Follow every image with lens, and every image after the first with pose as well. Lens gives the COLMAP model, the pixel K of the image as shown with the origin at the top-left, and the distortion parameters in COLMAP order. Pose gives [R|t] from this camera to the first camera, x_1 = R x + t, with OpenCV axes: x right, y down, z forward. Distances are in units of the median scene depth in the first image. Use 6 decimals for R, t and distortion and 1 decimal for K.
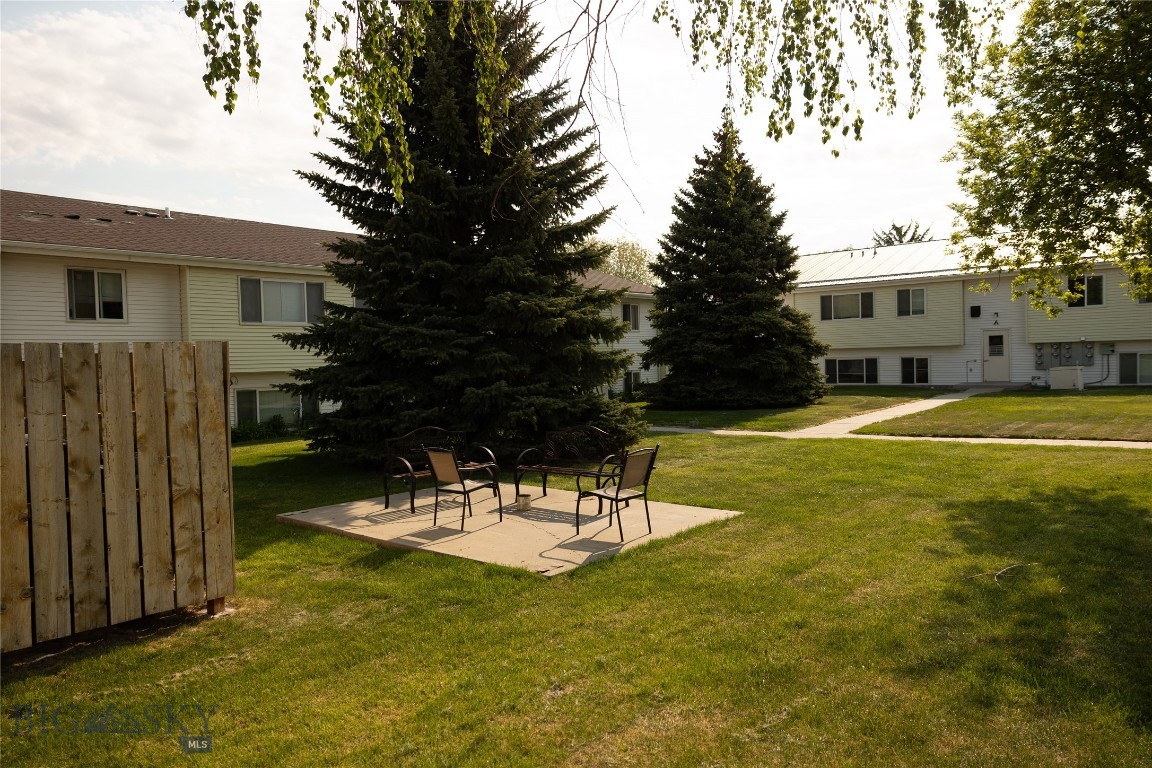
lens RADIAL K [[773.5, 0, 578.9], [0, 773.5, 385.0], [0, 0, 1]] dist [-0.001554, 0.000927]
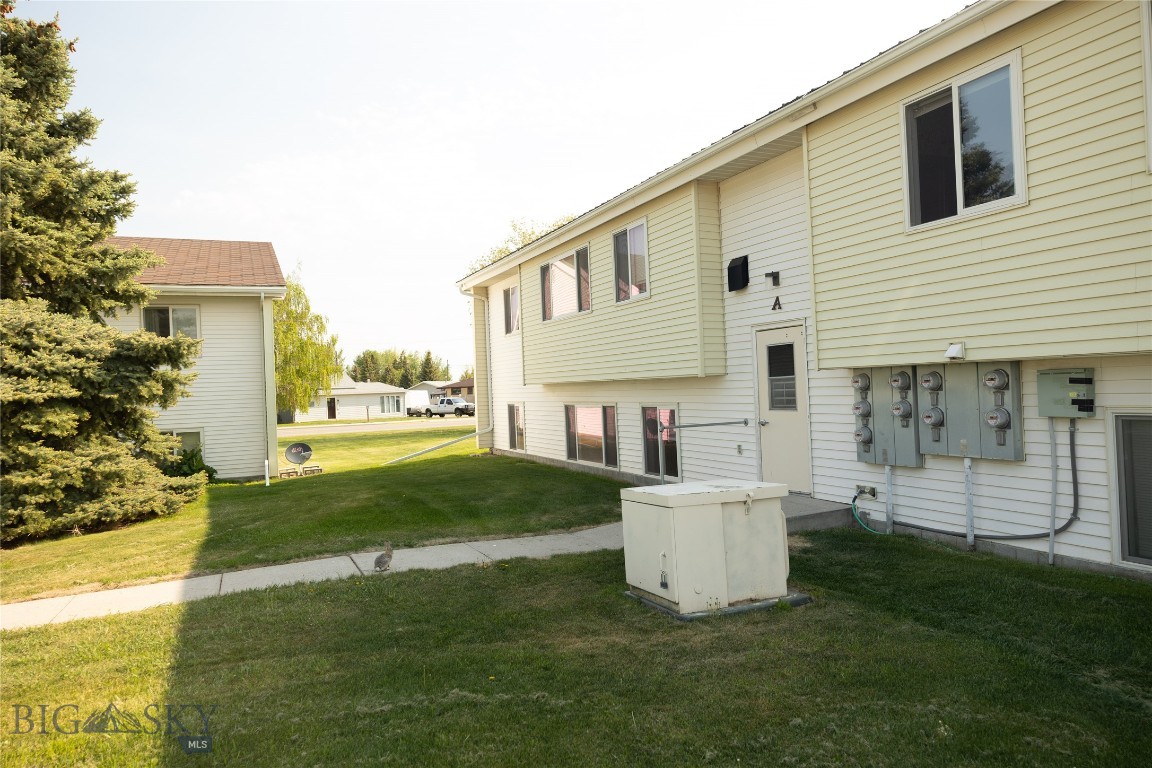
lens RADIAL K [[773.5, 0, 578.9], [0, 773.5, 385.0], [0, 0, 1]] dist [-0.001554, 0.000927]
pose [[0.897488, -0.011403, -0.440891, 0.694424], [0.003570, 0.999821, -0.018592, -0.048223], [0.441024, 0.015112, 0.897368, 0.782202]]
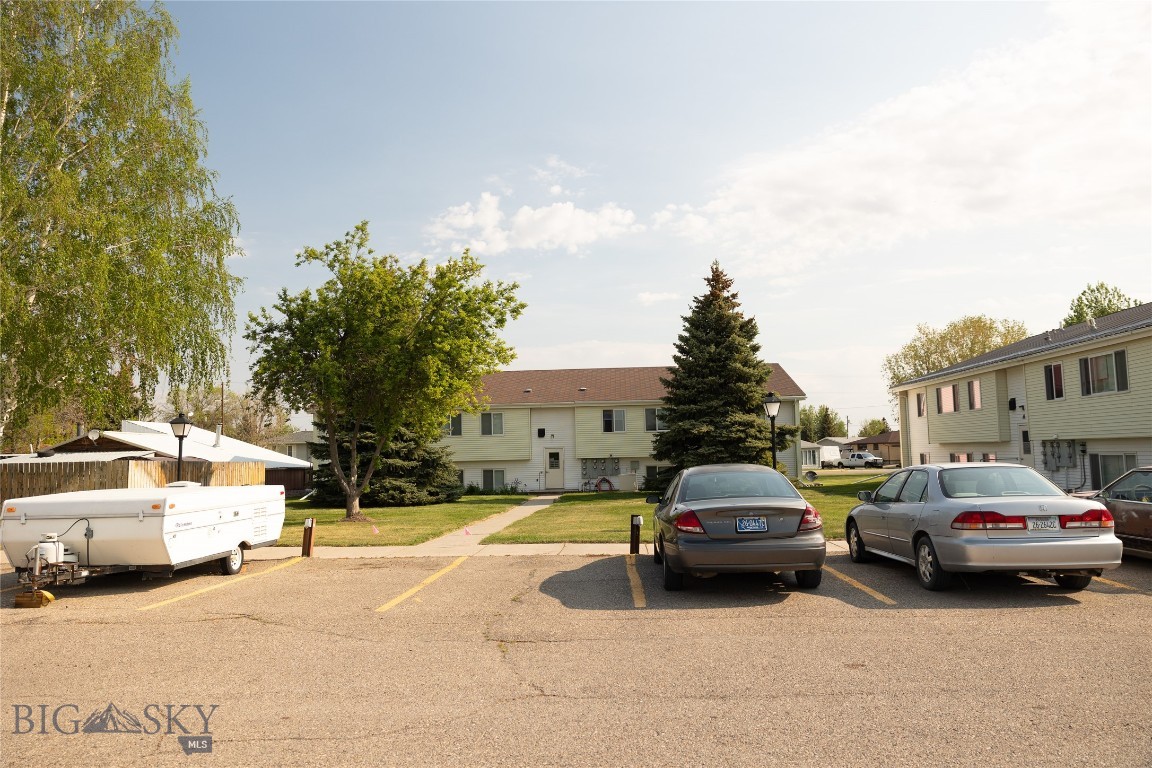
lens RADIAL K [[836.4, 0, 576.3], [0, 836.4, 383.2], [0, 0, 1]] dist [-0.022694, 0.002312]
pose [[0.599351, -0.056800, -0.798469, 1.145314], [-0.016452, 0.996395, -0.083229, -0.035164], [0.800317, 0.063020, 0.596255, 0.011815]]
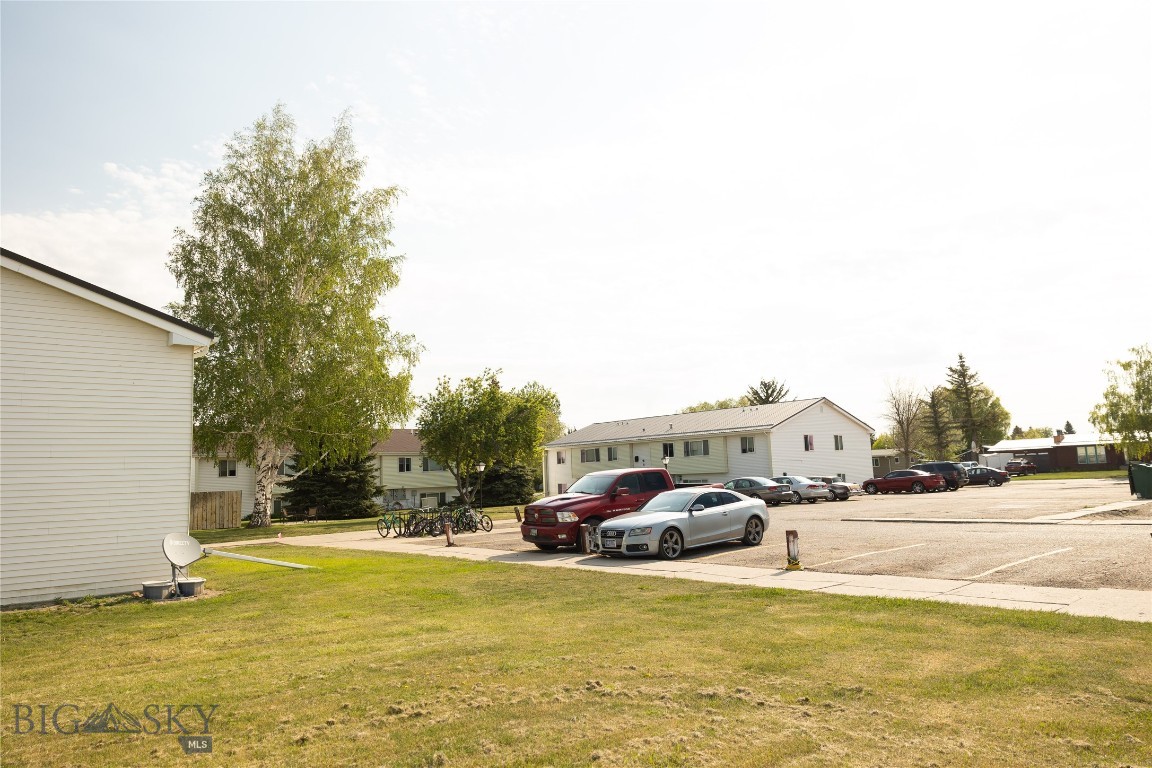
lens RADIAL K [[801.9, 0, 573.5], [0, 801.9, 385.9], [0, 0, 1]] dist [0.003902, 0.001262]
pose [[0.989494, -0.028898, -0.141656, 0.757022], [0.008303, 0.989561, -0.143874, 0.017722], [0.144335, 0.141186, 0.979405, -1.270116]]
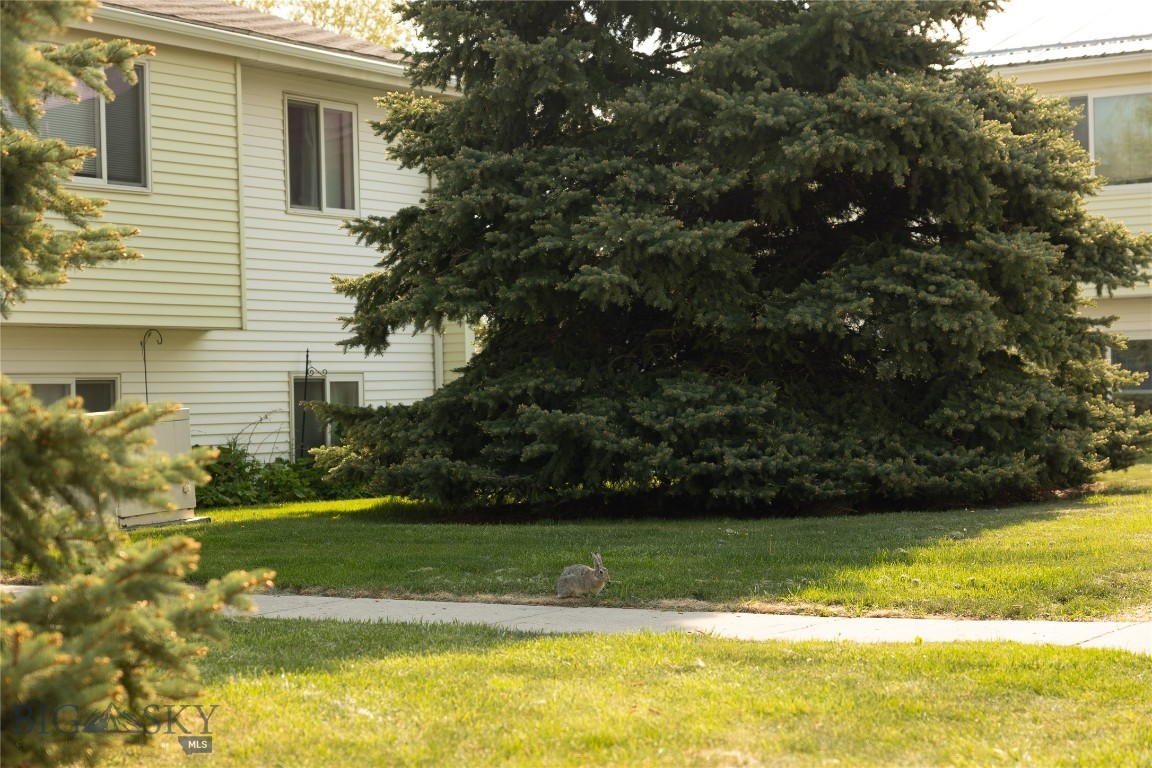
lens RADIAL K [[2247.8, 0, 560.2], [0, 2247.8, 385.6], [0, 0, 1]] dist [0.015820, -0.044360]
pose [[0.989403, 0.003262, 0.145157, 0.046617], [0.002862, 0.999115, -0.041960, 0.019327], [-0.145166, 0.041930, 0.988518, 0.344406]]
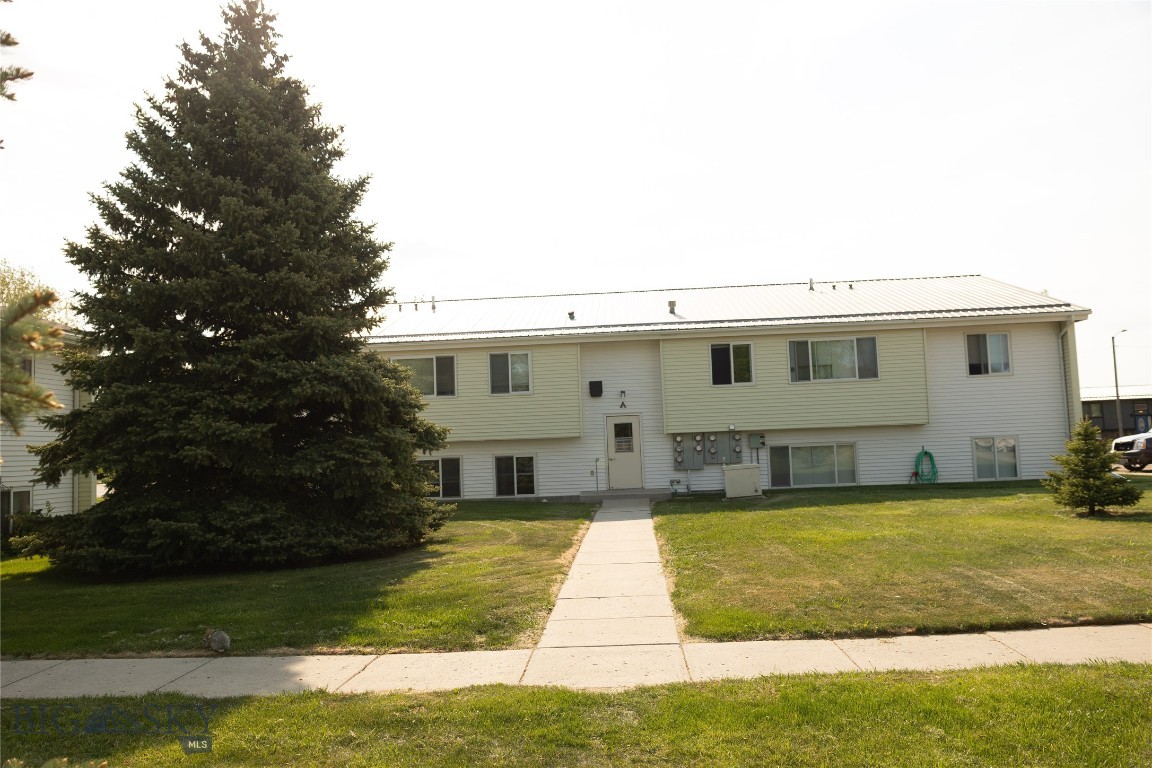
lens RADIAL K [[879.2, 0, 576.0], [0, 879.2, 384.0], [0, 0, 1]] dist [-0.008667, 0.009212]
pose [[0.803813, 0.041660, 0.593422, 0.029824], [0.035356, 0.992436, -0.117564, -0.007550], [-0.593831, 0.115480, 0.796260, 0.437419]]
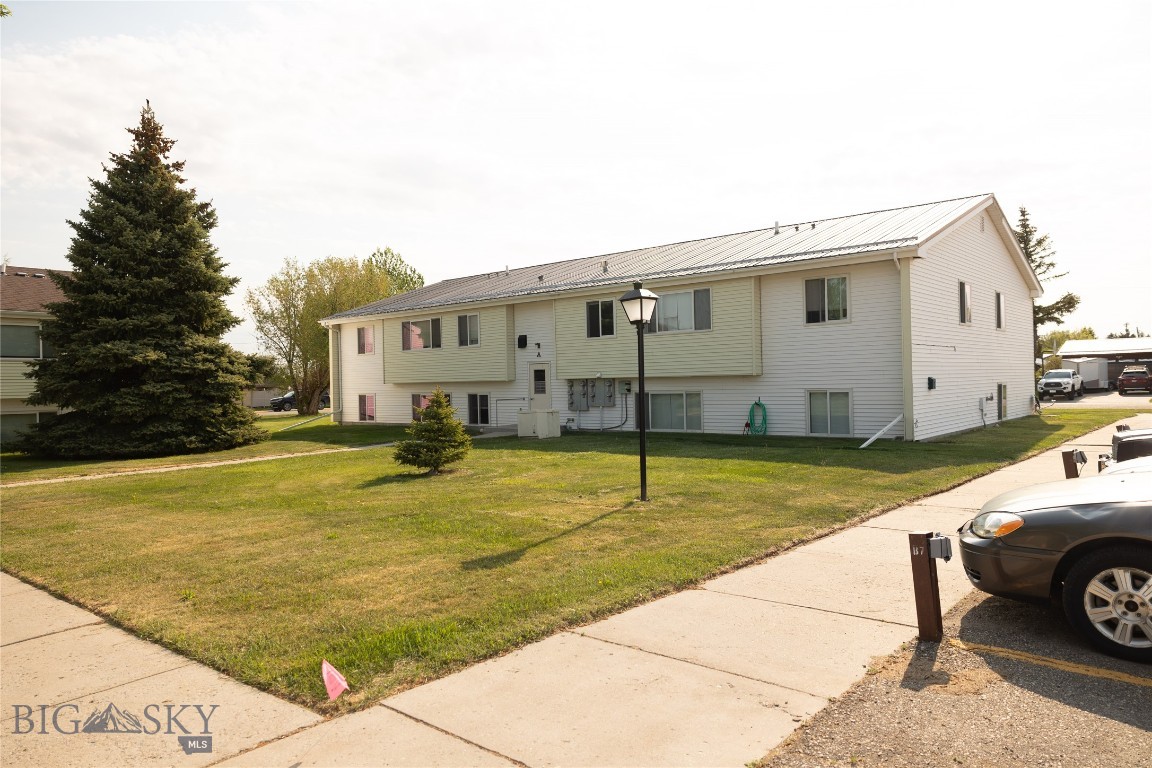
lens RADIAL K [[773.5, 0, 578.9], [0, 773.5, 385.0], [0, 0, 1]] dist [-0.001554, 0.000927]
pose [[0.999889, 0.006109, -0.013557, 0.682998], [-0.006502, 0.999555, -0.029103, -0.025815], [0.013373, 0.029188, 0.999484, 0.165942]]
